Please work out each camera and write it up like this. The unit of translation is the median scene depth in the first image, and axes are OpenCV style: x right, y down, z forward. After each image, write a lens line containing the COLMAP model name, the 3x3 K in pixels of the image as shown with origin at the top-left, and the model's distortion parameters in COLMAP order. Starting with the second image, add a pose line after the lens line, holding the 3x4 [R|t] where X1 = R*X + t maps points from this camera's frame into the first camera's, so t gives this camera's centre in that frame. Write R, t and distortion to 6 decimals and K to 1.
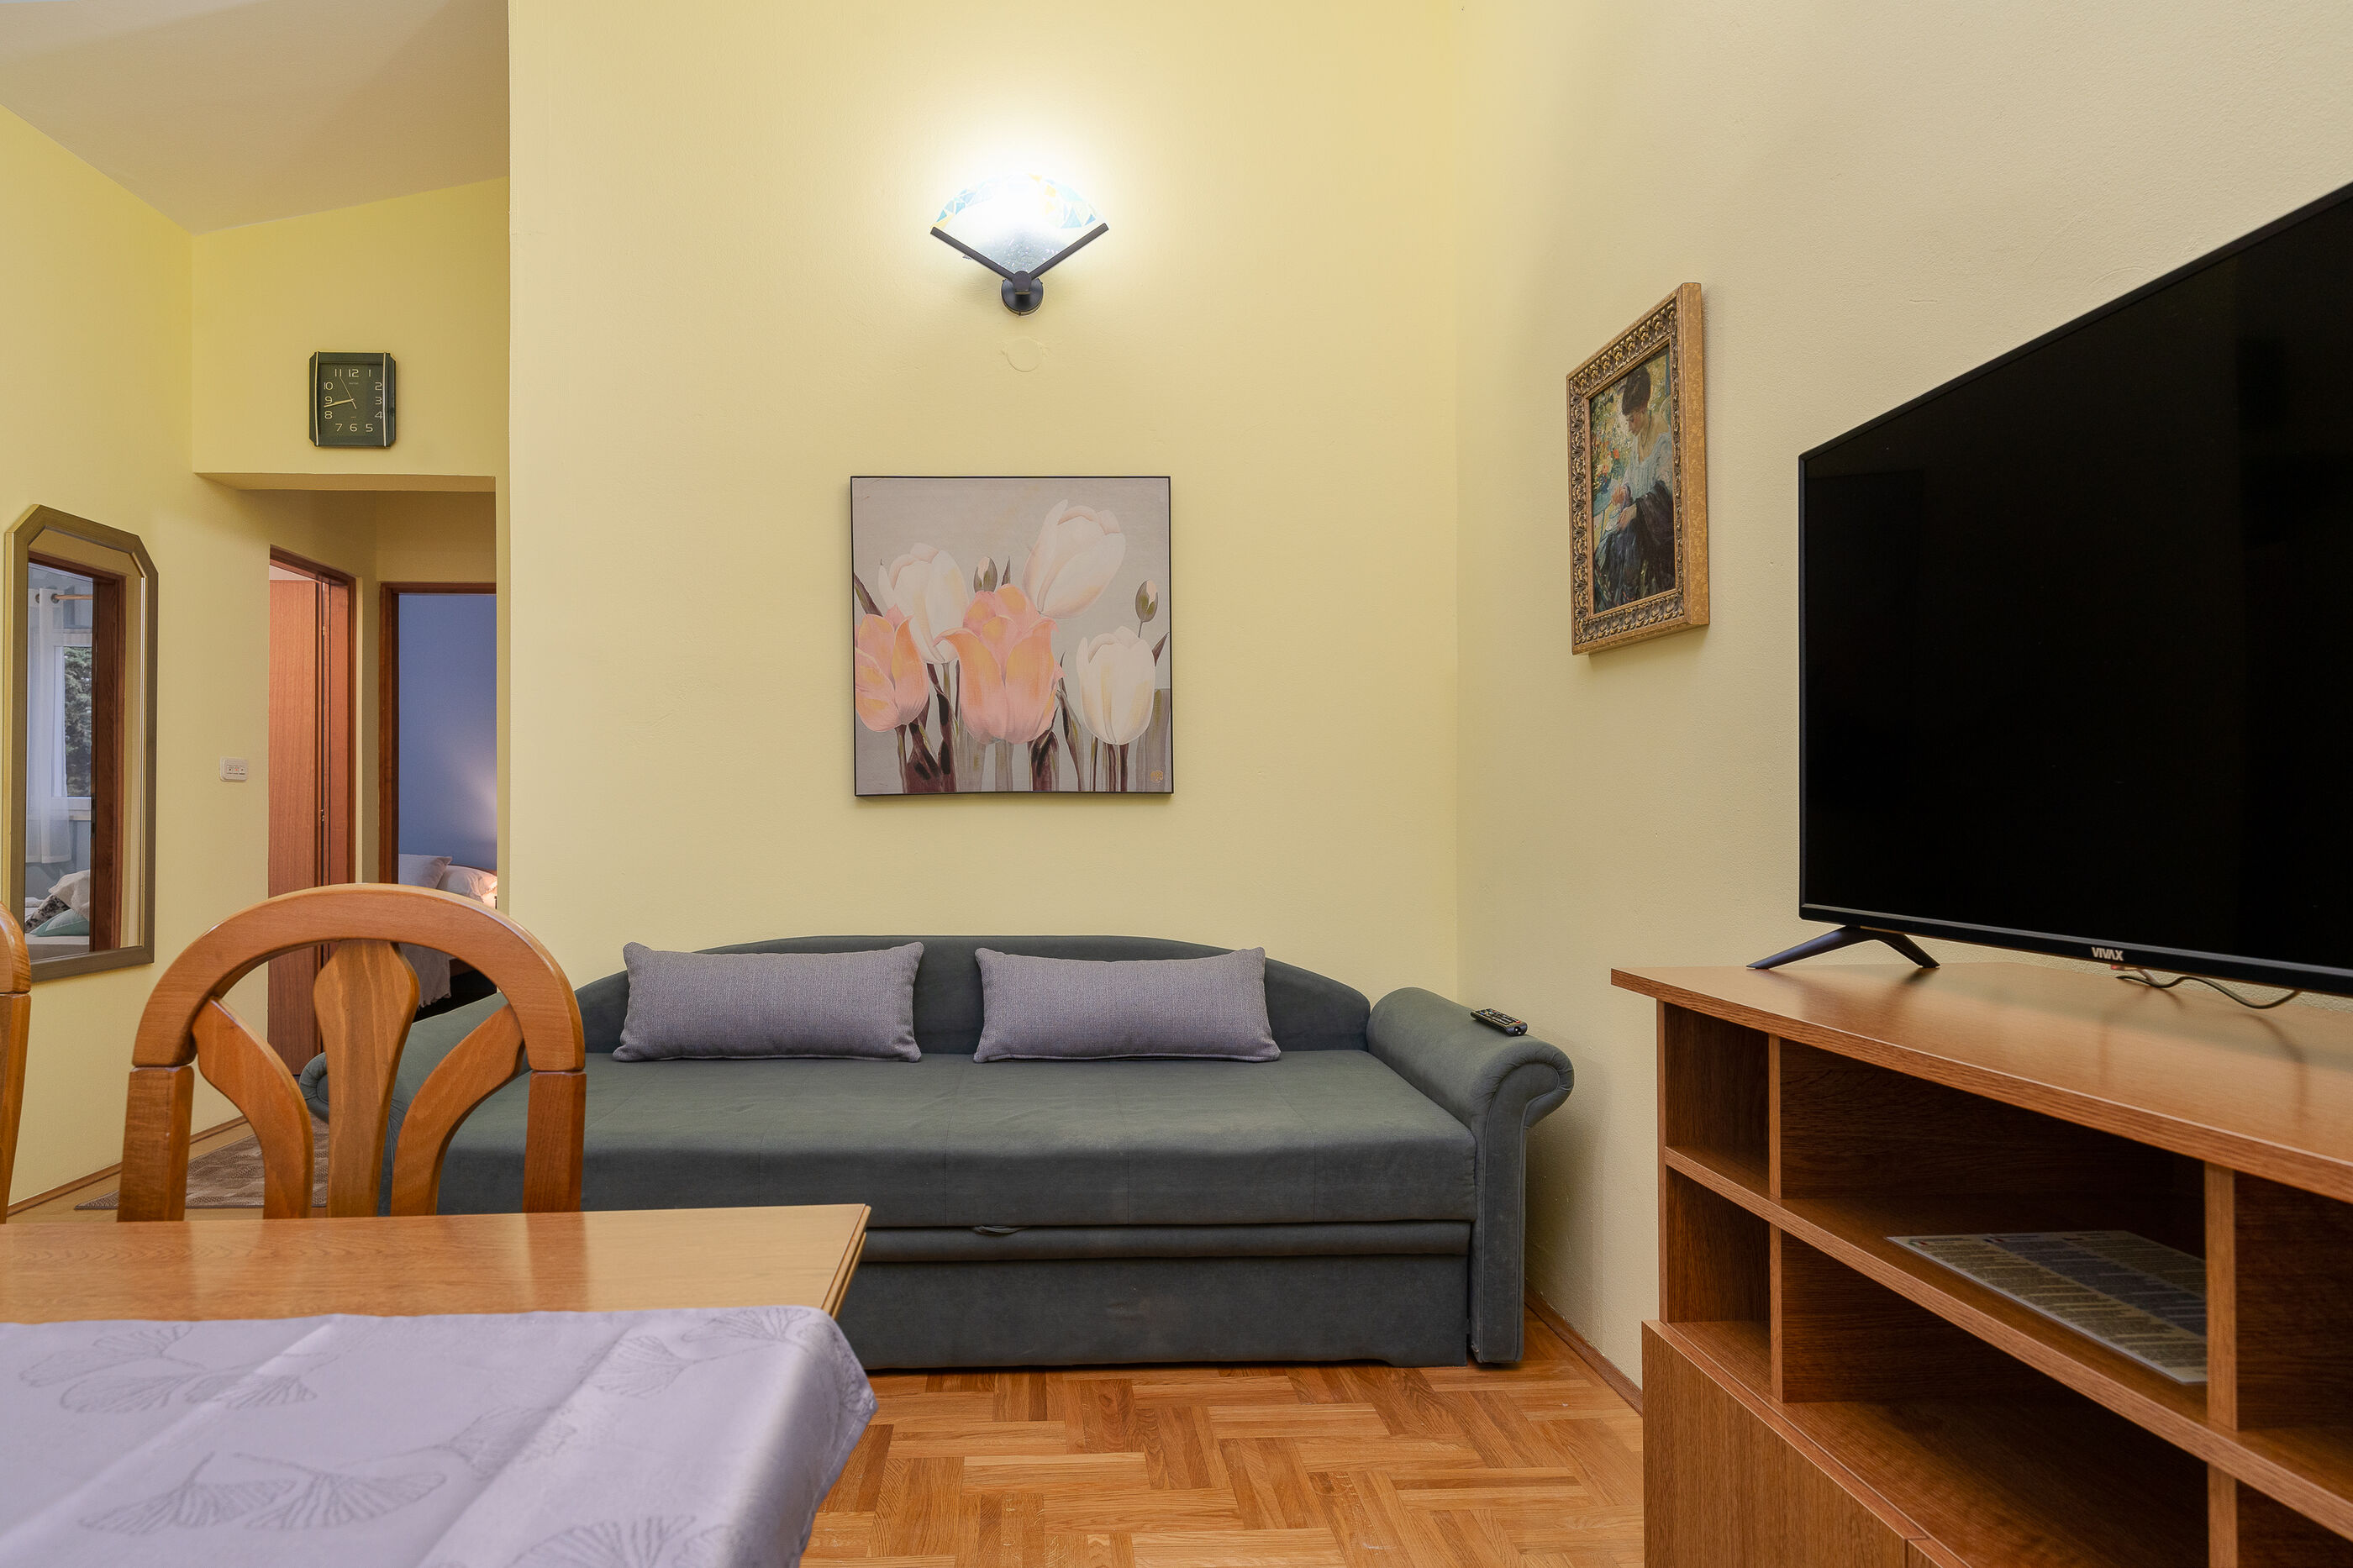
lens RADIAL K [[1383.7, 0, 1060.8], [0, 1383.7, 787.6], [0, 0, 1]] dist [-0.008796, -0.000343]
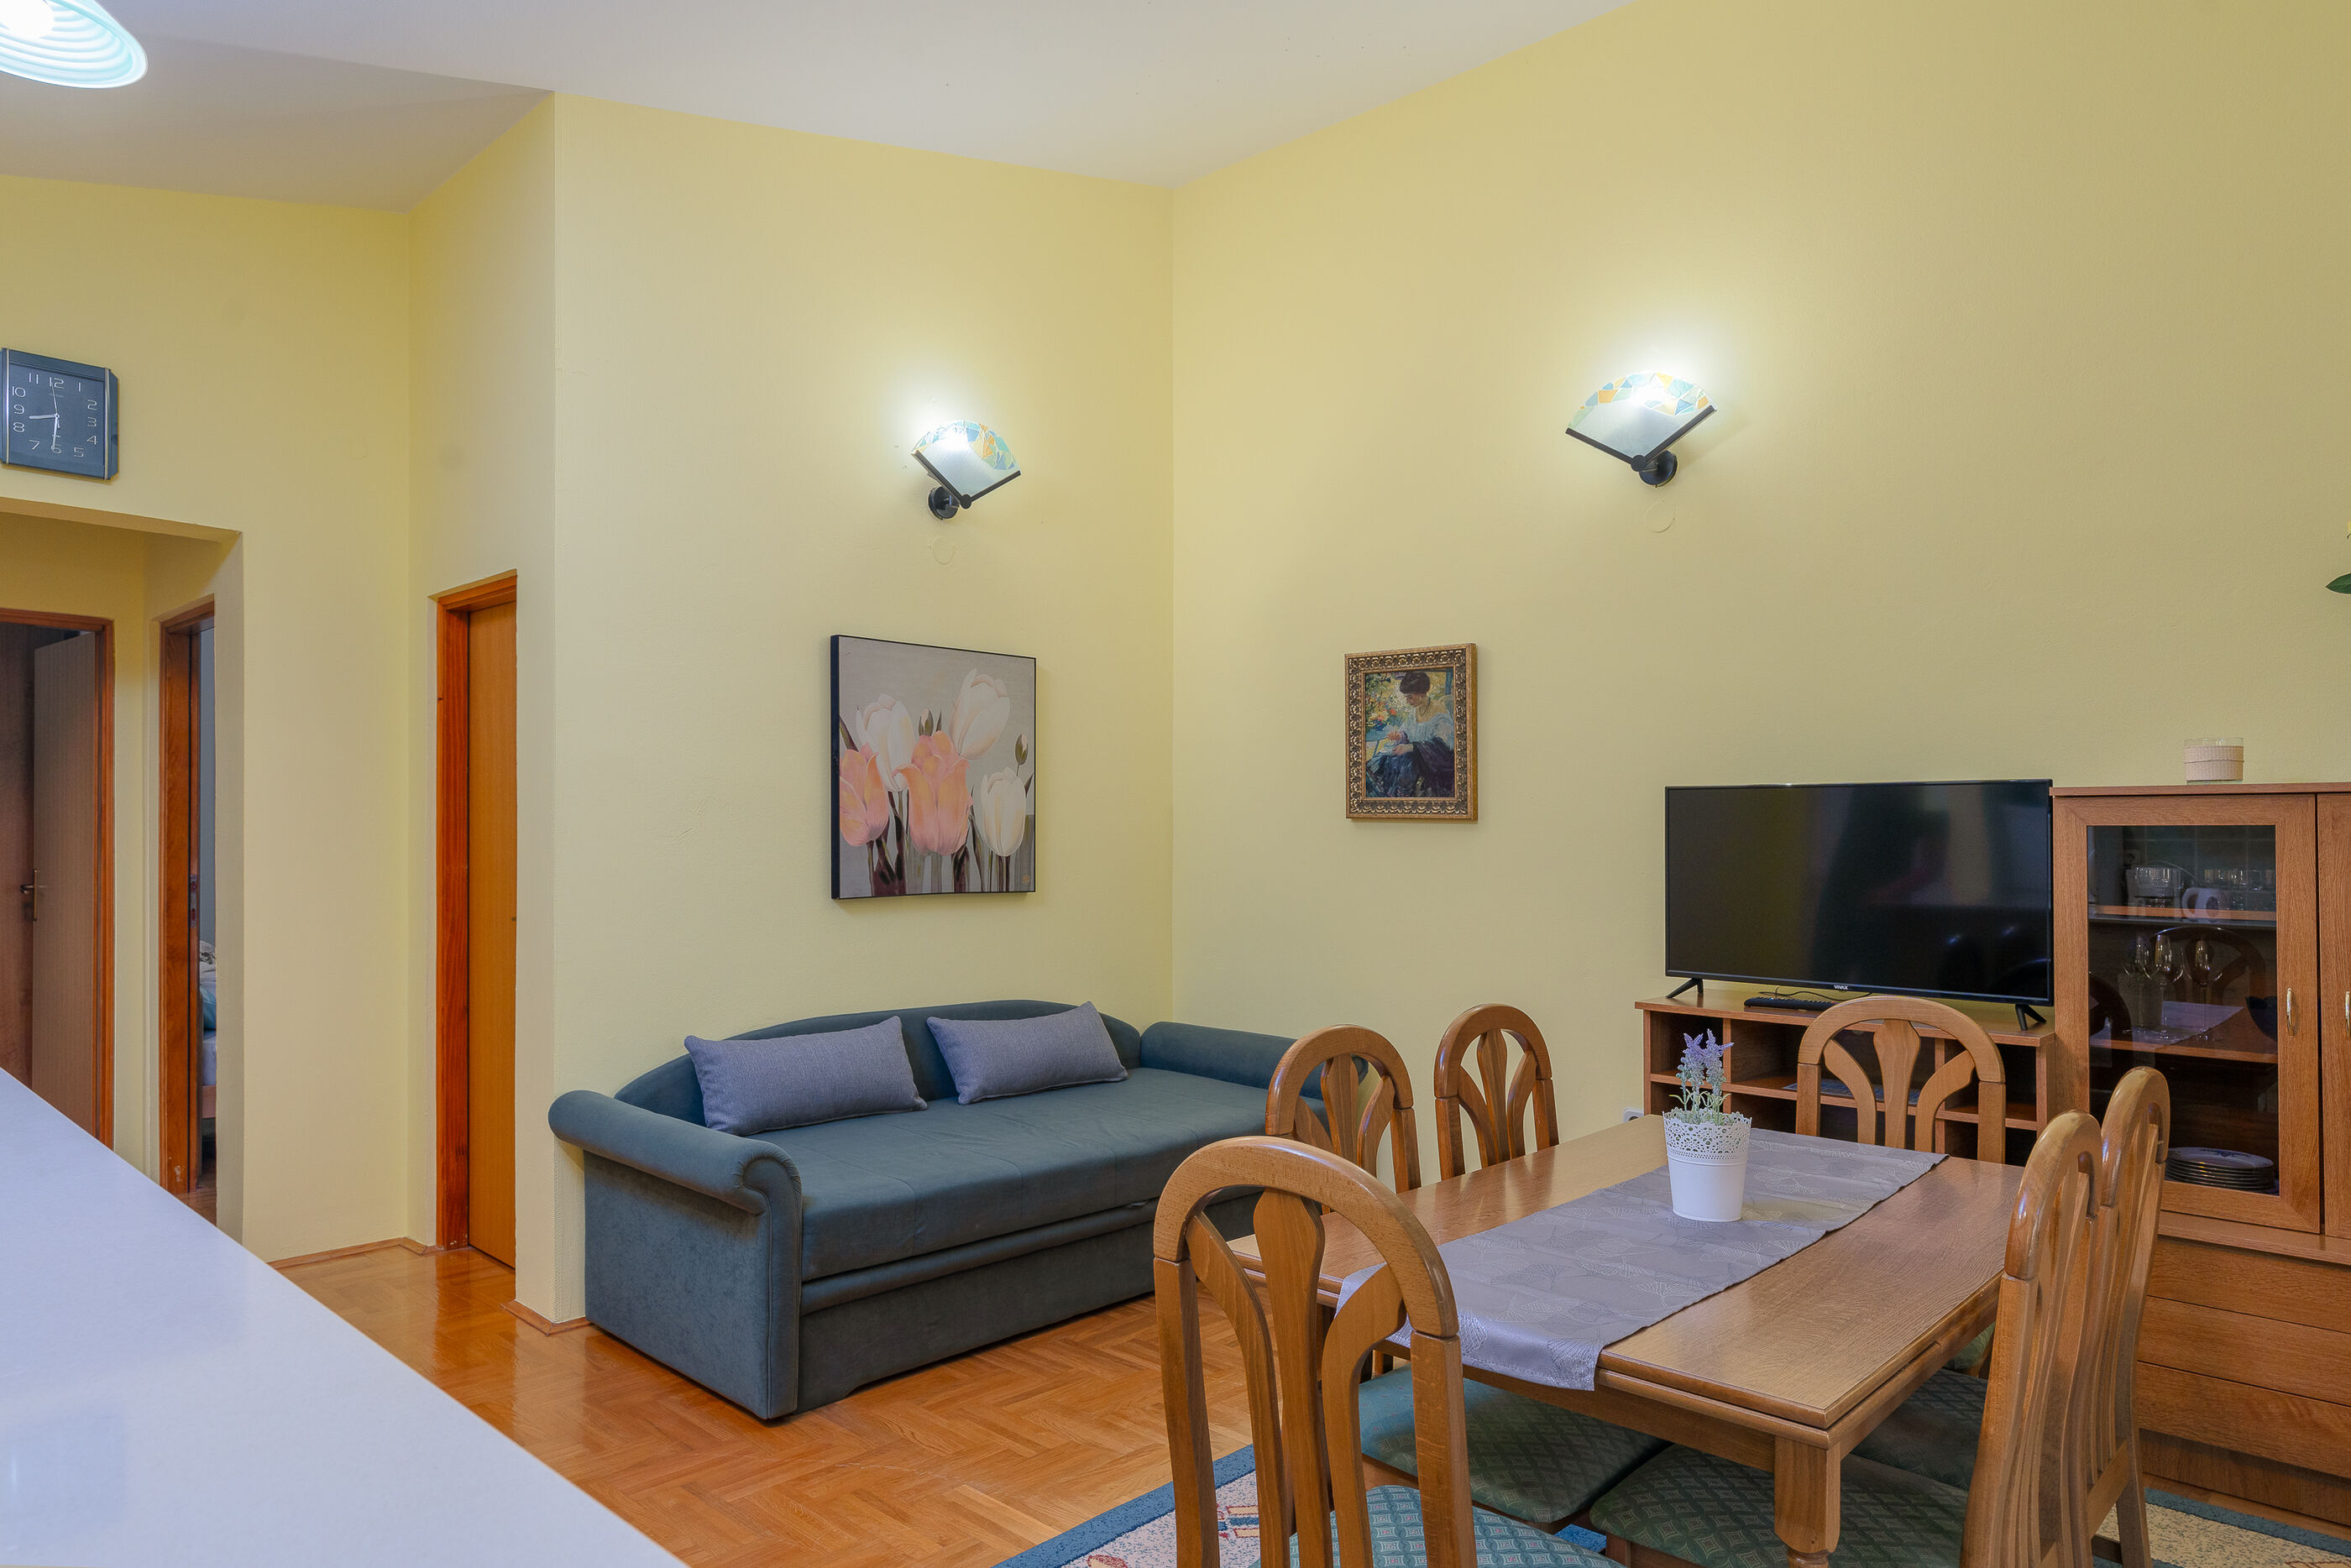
lens RADIAL K [[1418.8, 0, 1122.6], [0, 1418.8, 785.9], [0, 0, 1]] dist [-0.008977, -0.002474]
pose [[0.729946, 0.033264, 0.682695, -0.815392], [-0.022844, 0.999444, -0.024272, -0.068441], [-0.683123, 0.002122, 0.730300, -0.077574]]
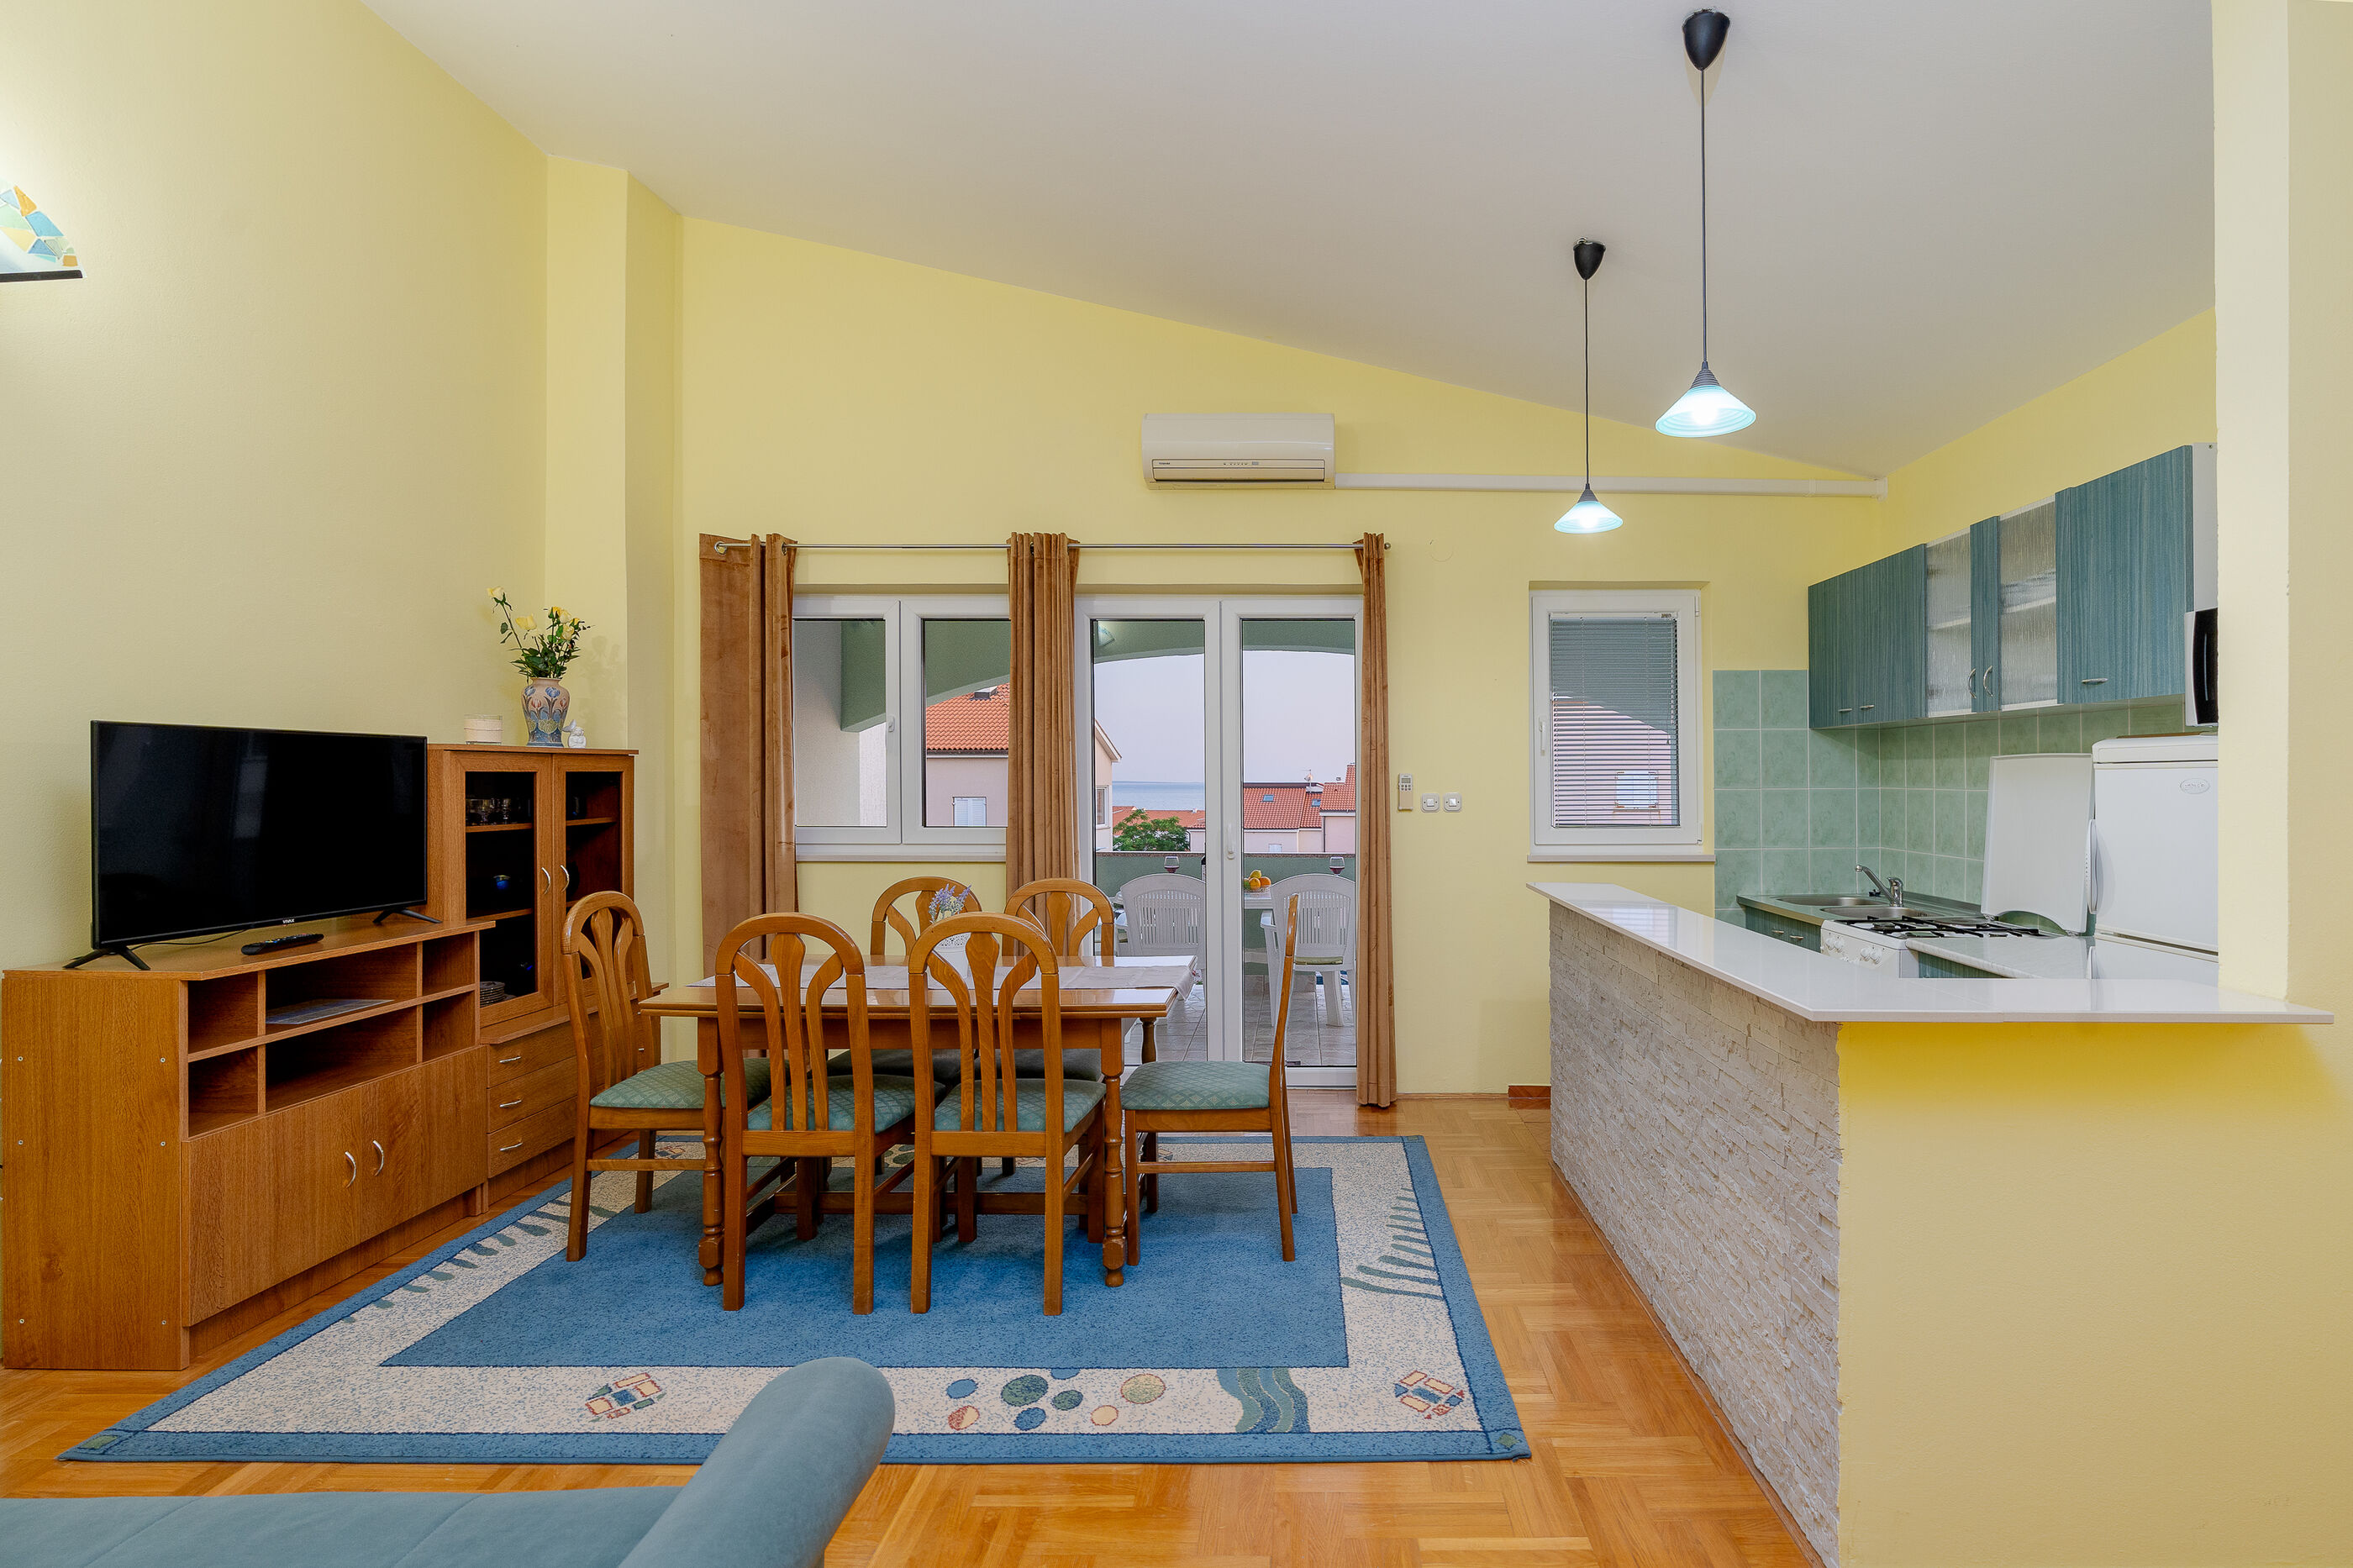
lens RADIAL K [[1124.0, 0, 1290.7], [0, 1124.0, 768.9], [0, 0, 1]] dist [-0.012552, -0.000560]
pose [[-0.999216, -0.001383, 0.039558, -0.547816], [-0.002485, 0.999610, -0.027806, -0.055433], [-0.039504, -0.027882, -0.998830, 1.109031]]
